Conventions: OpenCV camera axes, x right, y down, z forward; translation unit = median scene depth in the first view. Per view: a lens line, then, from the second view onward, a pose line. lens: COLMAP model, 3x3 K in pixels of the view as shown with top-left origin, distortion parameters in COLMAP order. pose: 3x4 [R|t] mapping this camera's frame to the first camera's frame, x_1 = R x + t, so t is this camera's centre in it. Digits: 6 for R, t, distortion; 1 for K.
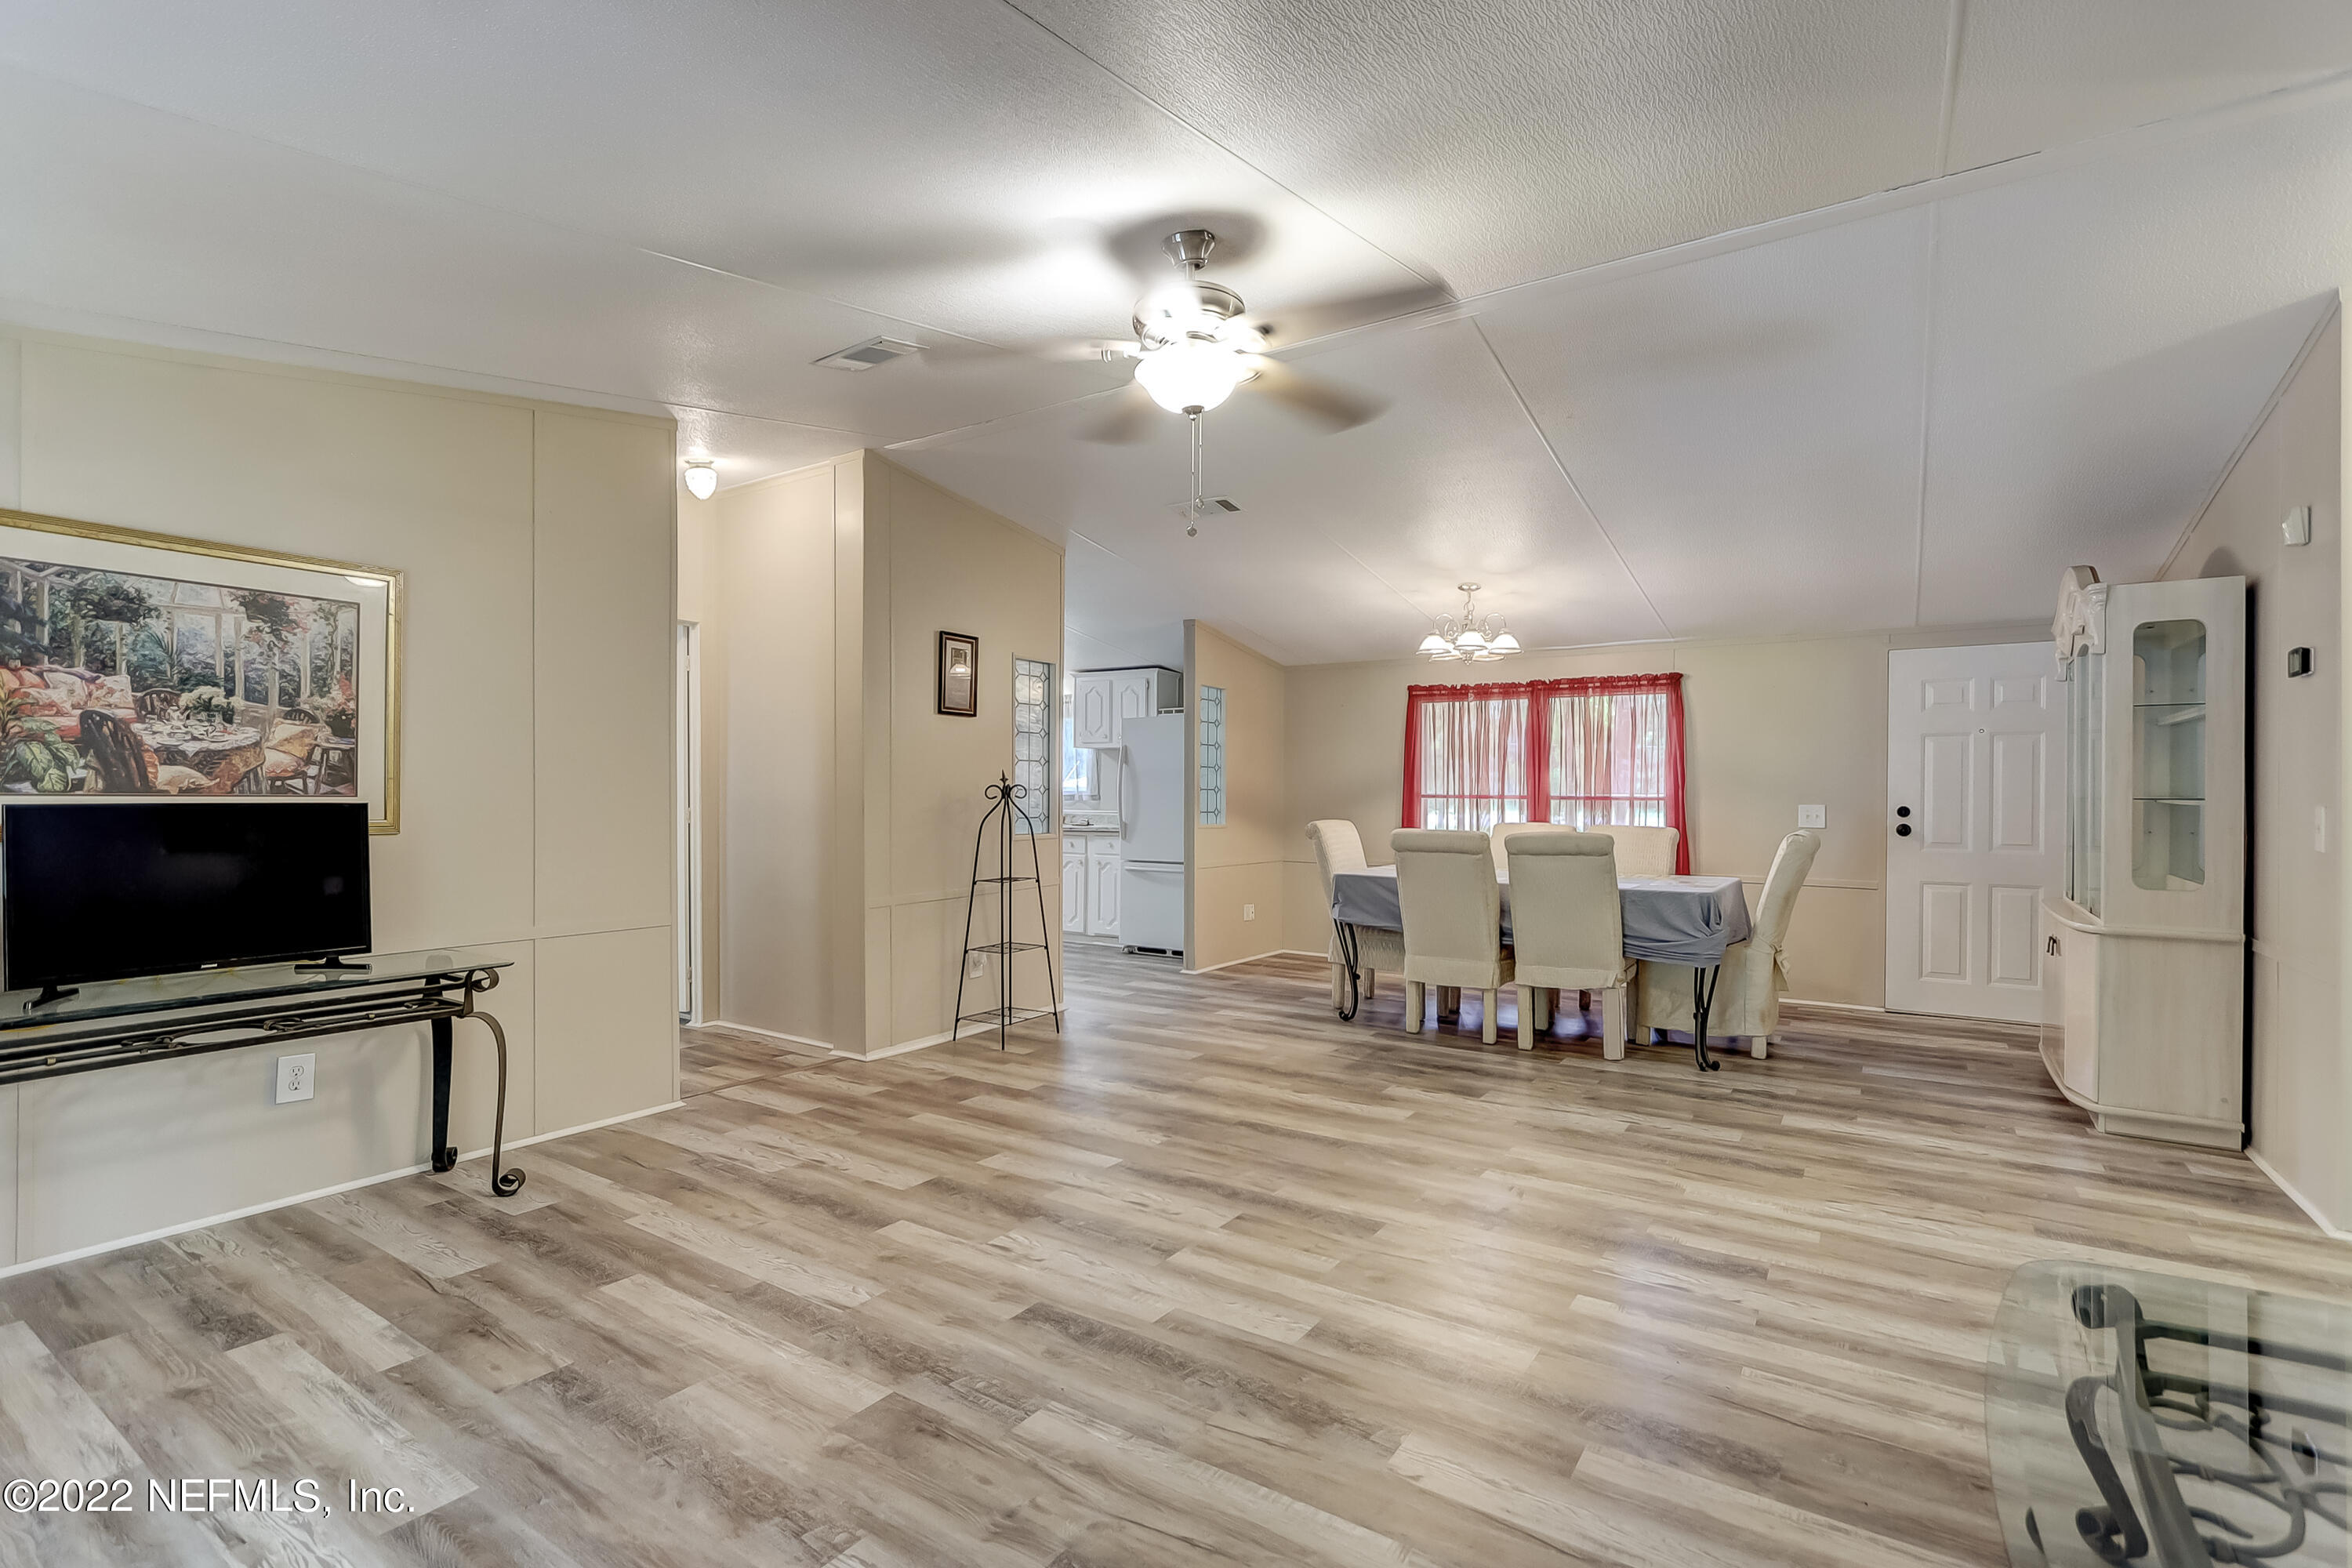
lens RADIAL K [[1082.6, 0, 1169.0], [0, 1082.6, 794.2], [0, 0, 1]] dist [-0.008282, 0.000799]
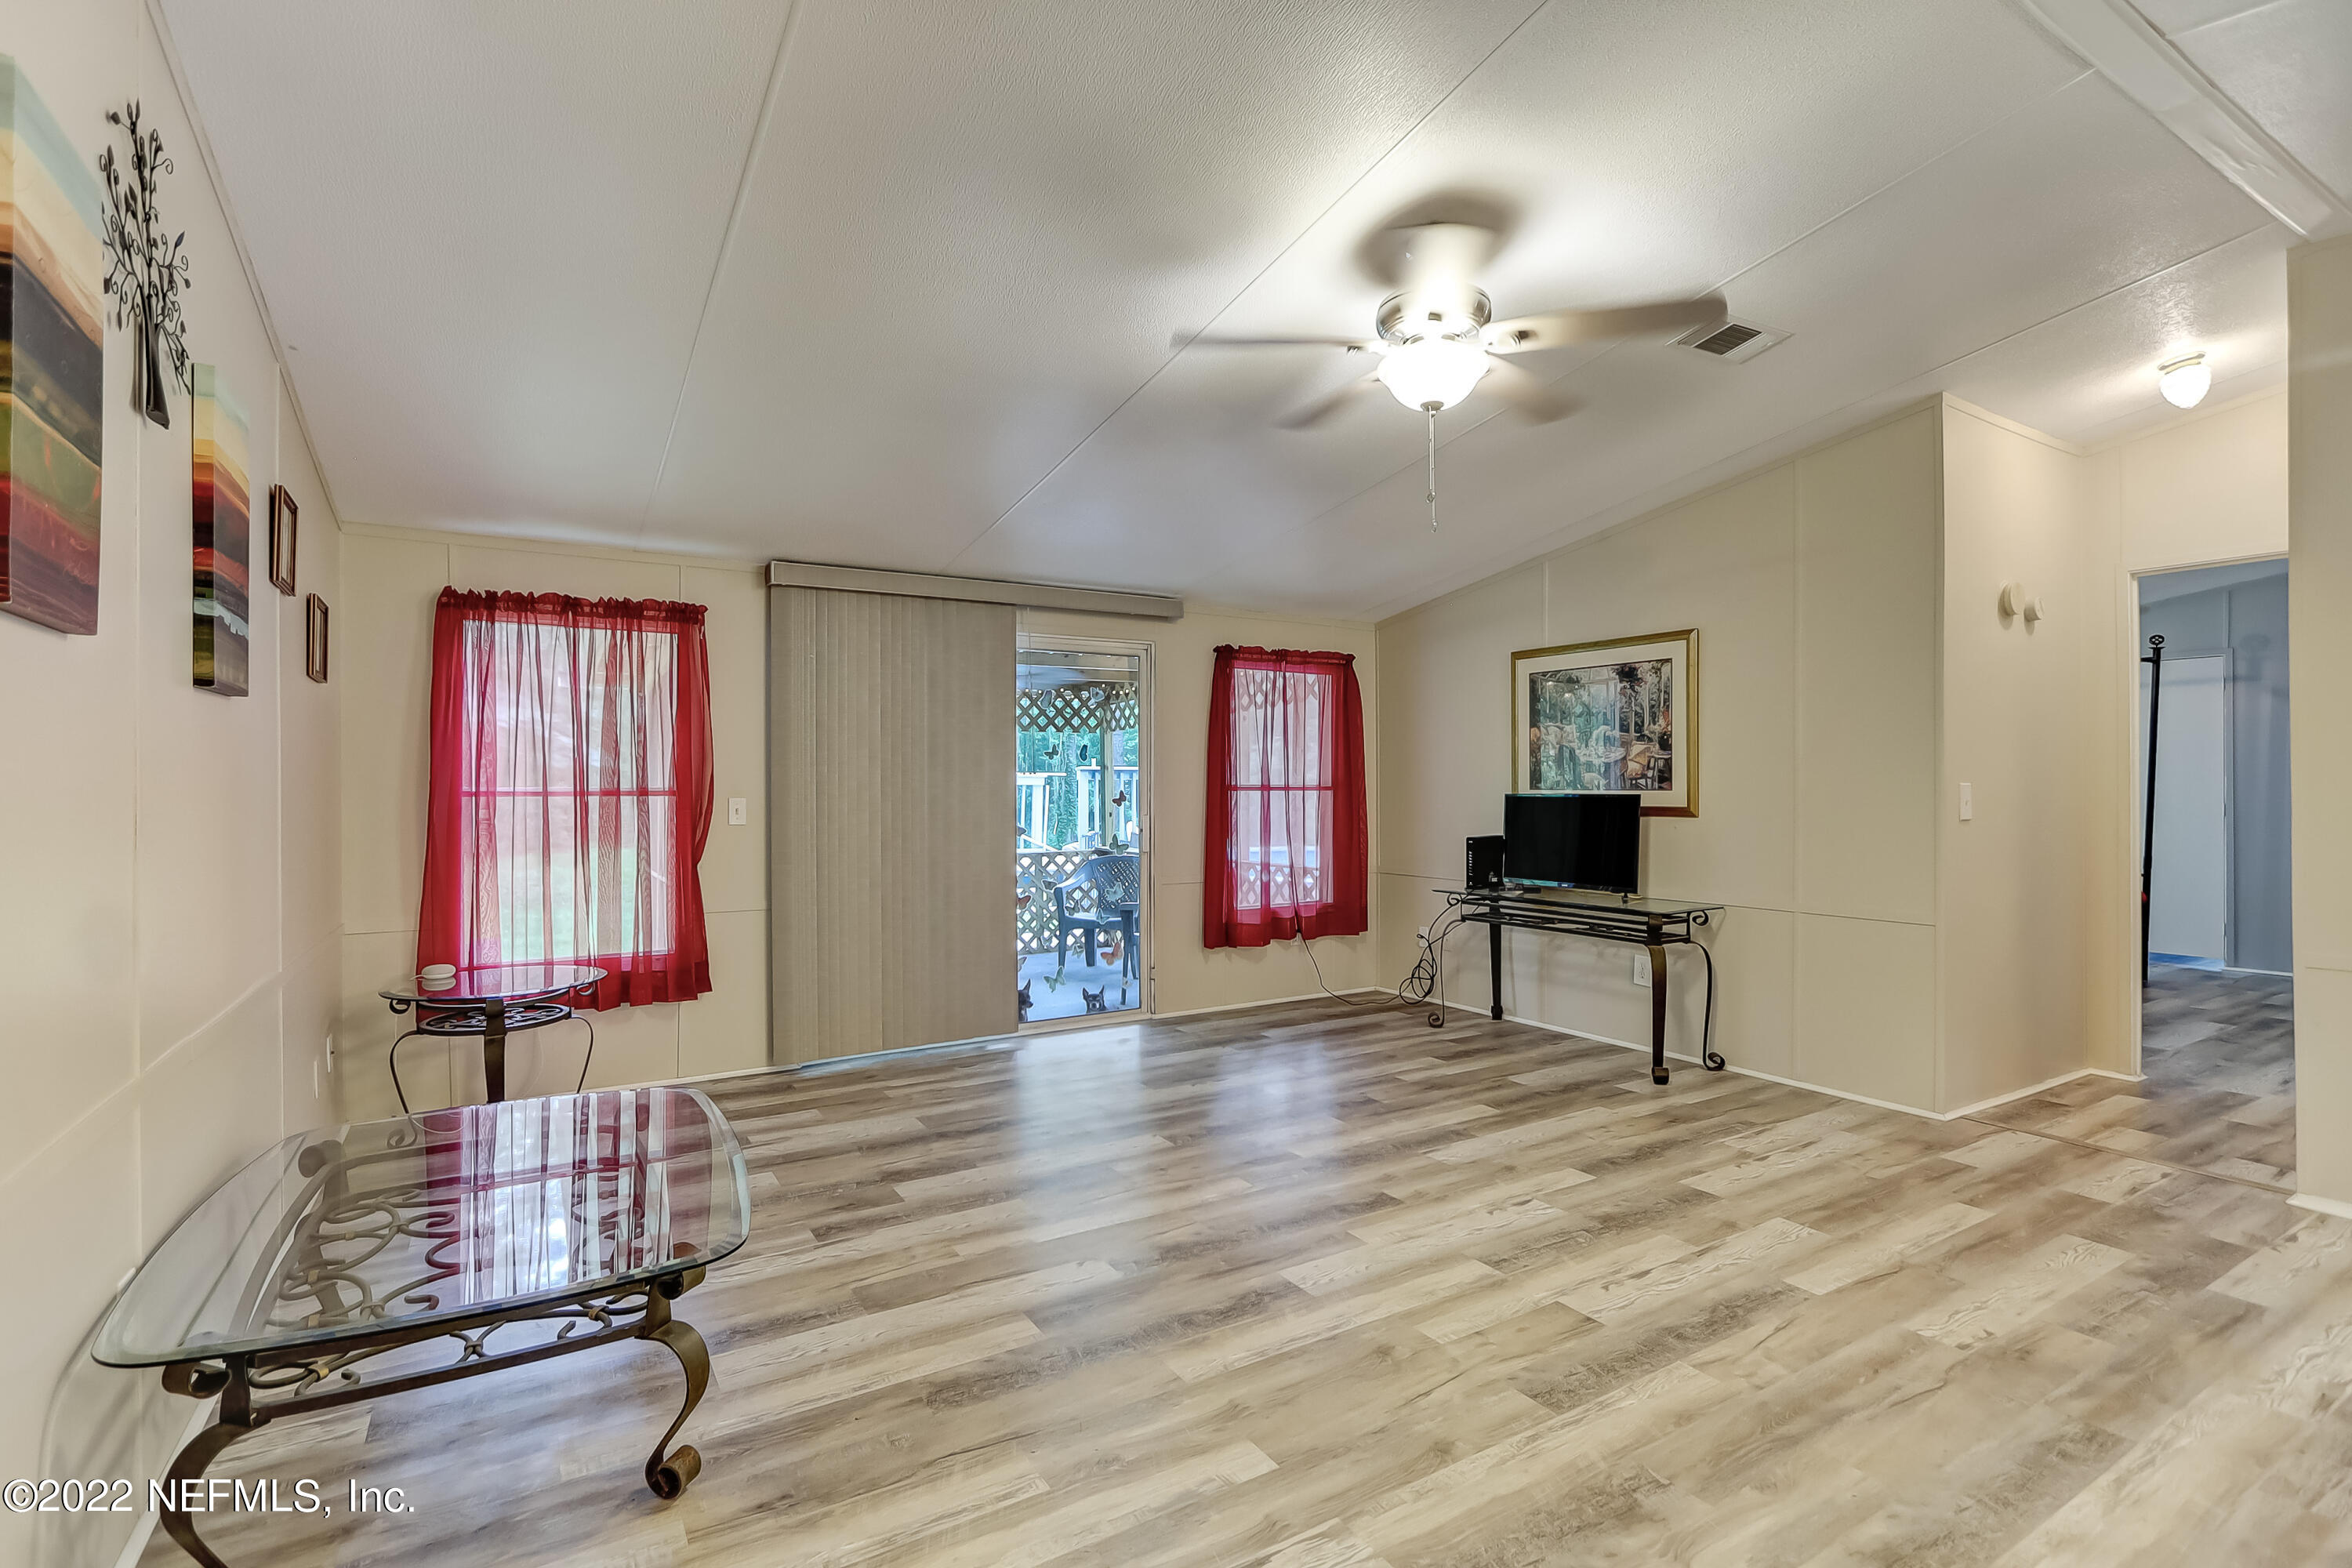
lens RADIAL K [[1065.5, 0, 1172.2], [0, 1065.5, 812.1], [0, 0, 1]] dist [-0.000290, -0.000119]
pose [[-0.415860, 0.014928, -0.909306, 0.521967], [0.002358, 0.999880, 0.015337, 0.005016], [0.909426, 0.004234, -0.415845, 0.607761]]
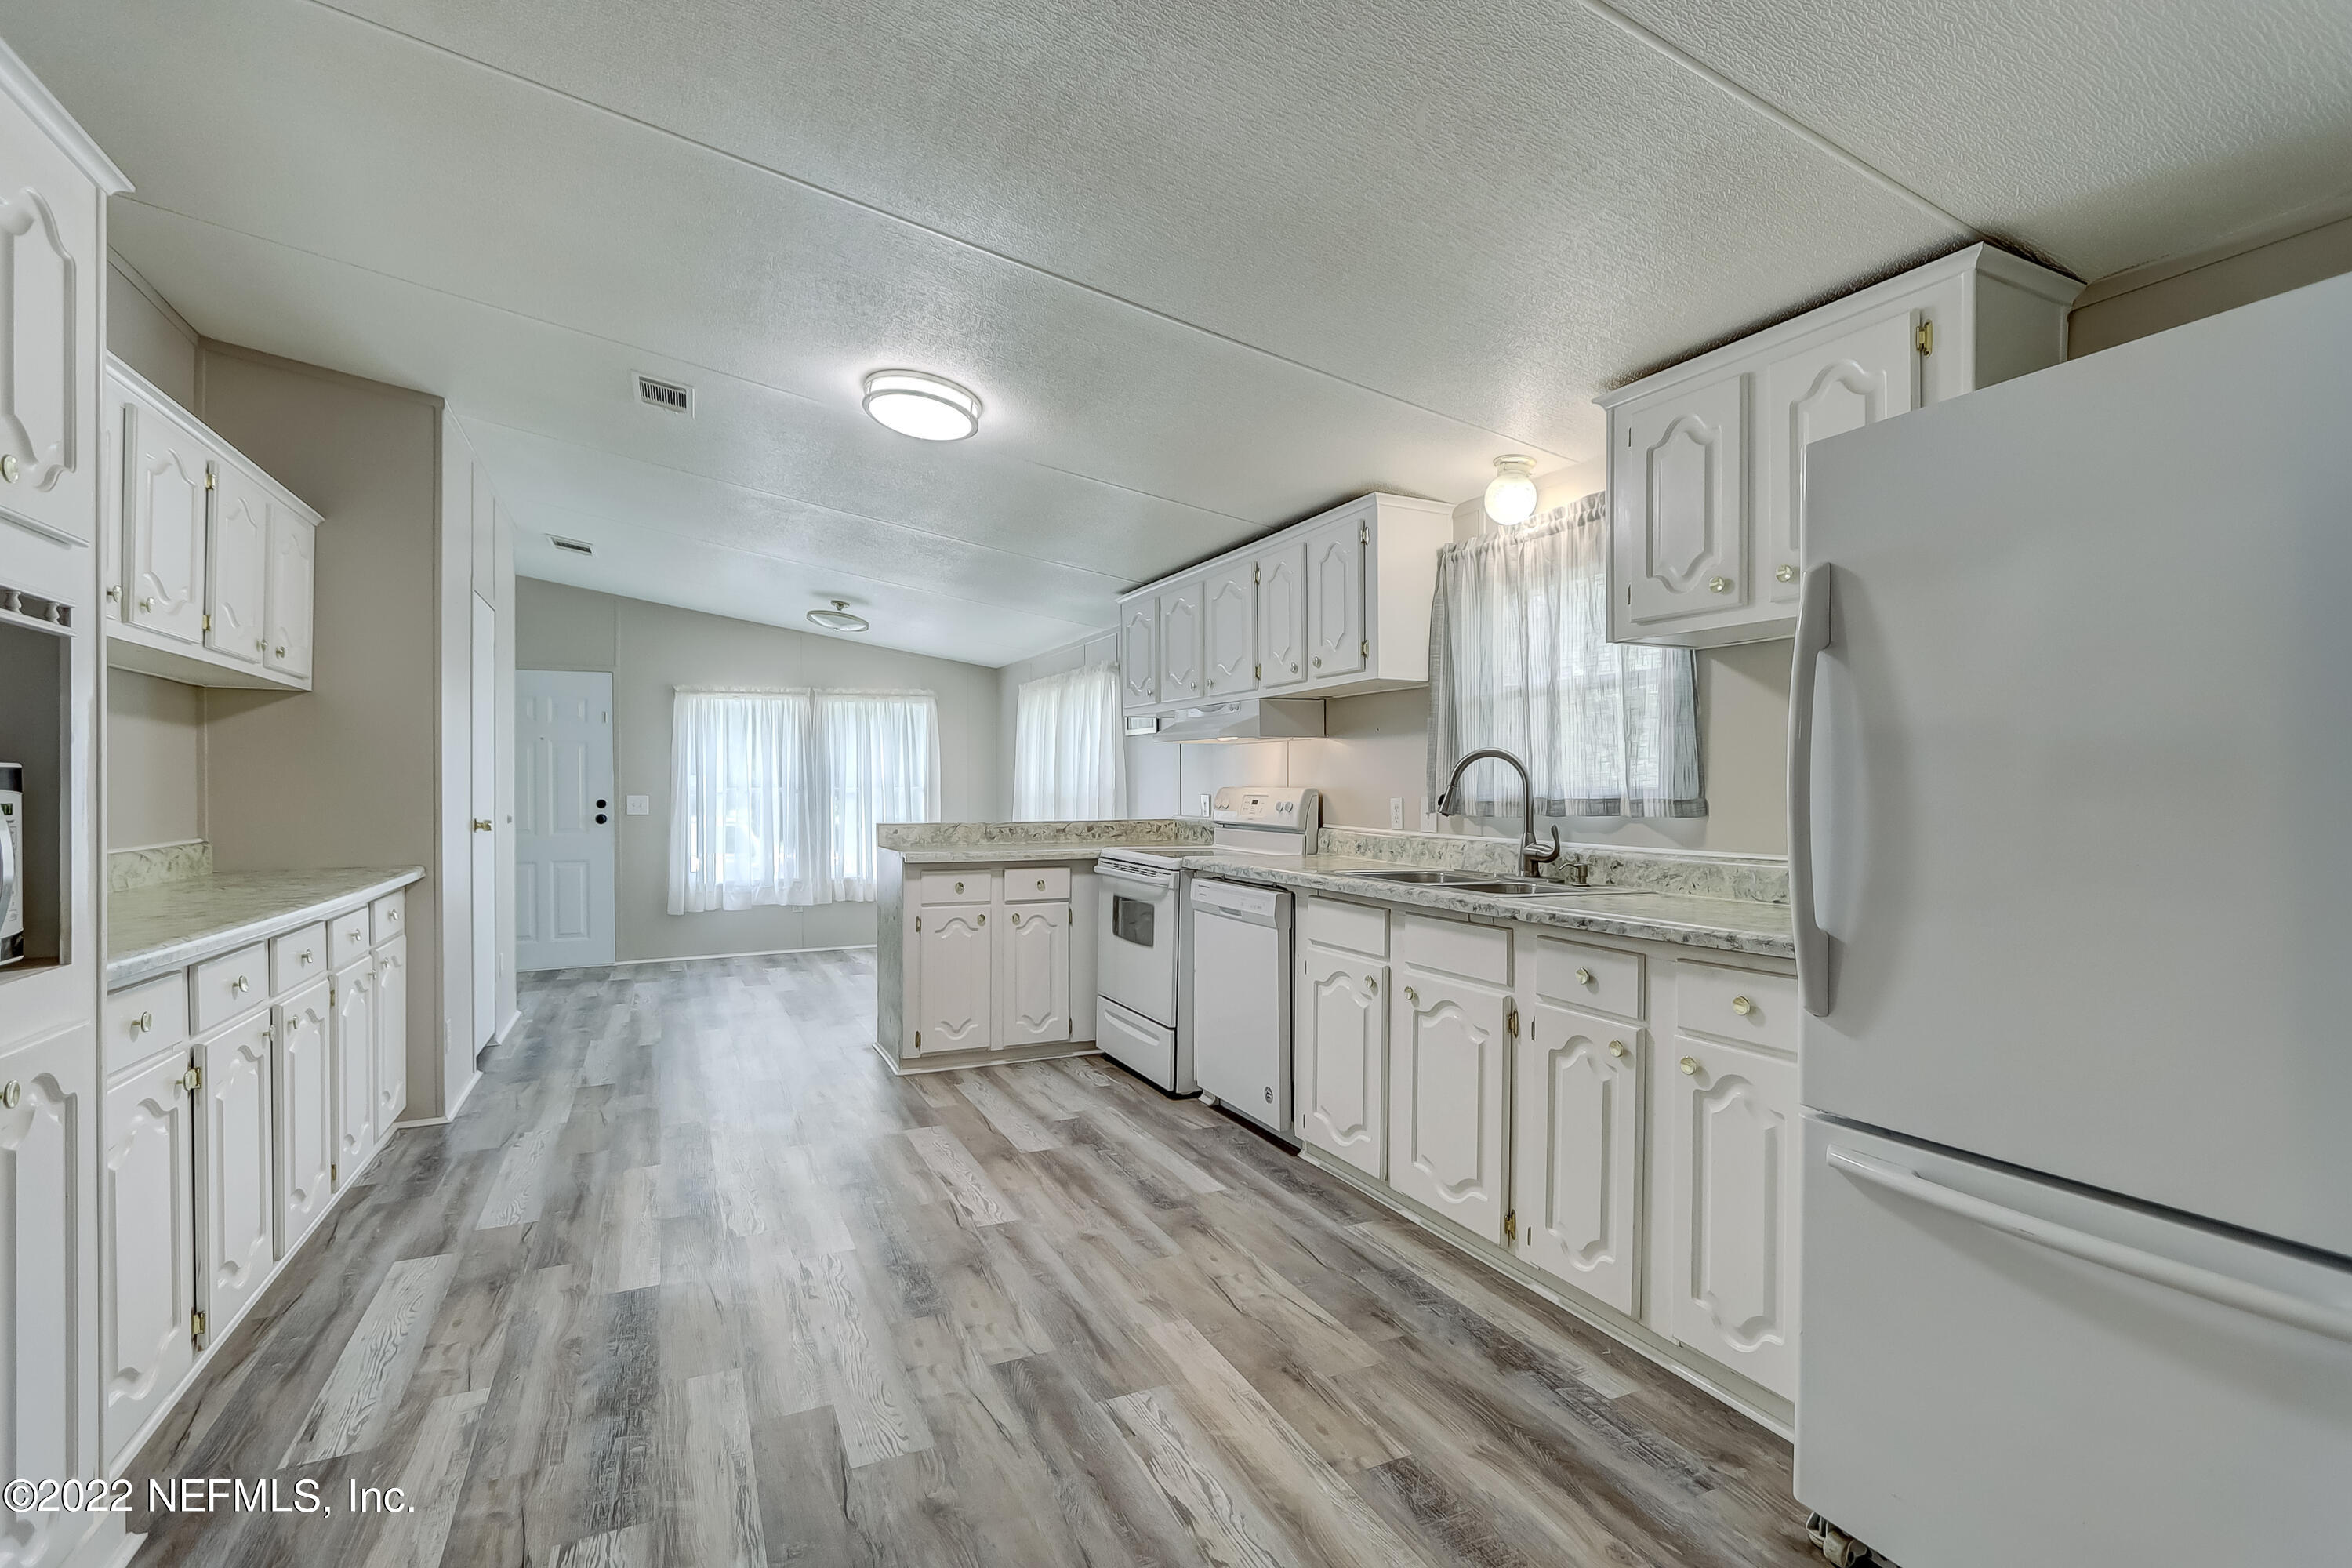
lens RADIAL K [[1082.6, 0, 1169.0], [0, 1082.6, 794.2], [0, 0, 1]] dist [-0.008282, 0.000799]
pose [[0.859099, -0.001744, -0.511807, -0.066609], [0.001681, 0.999998, -0.000586, -0.001181], [0.511807, -0.000356, 0.859100, 1.162260]]
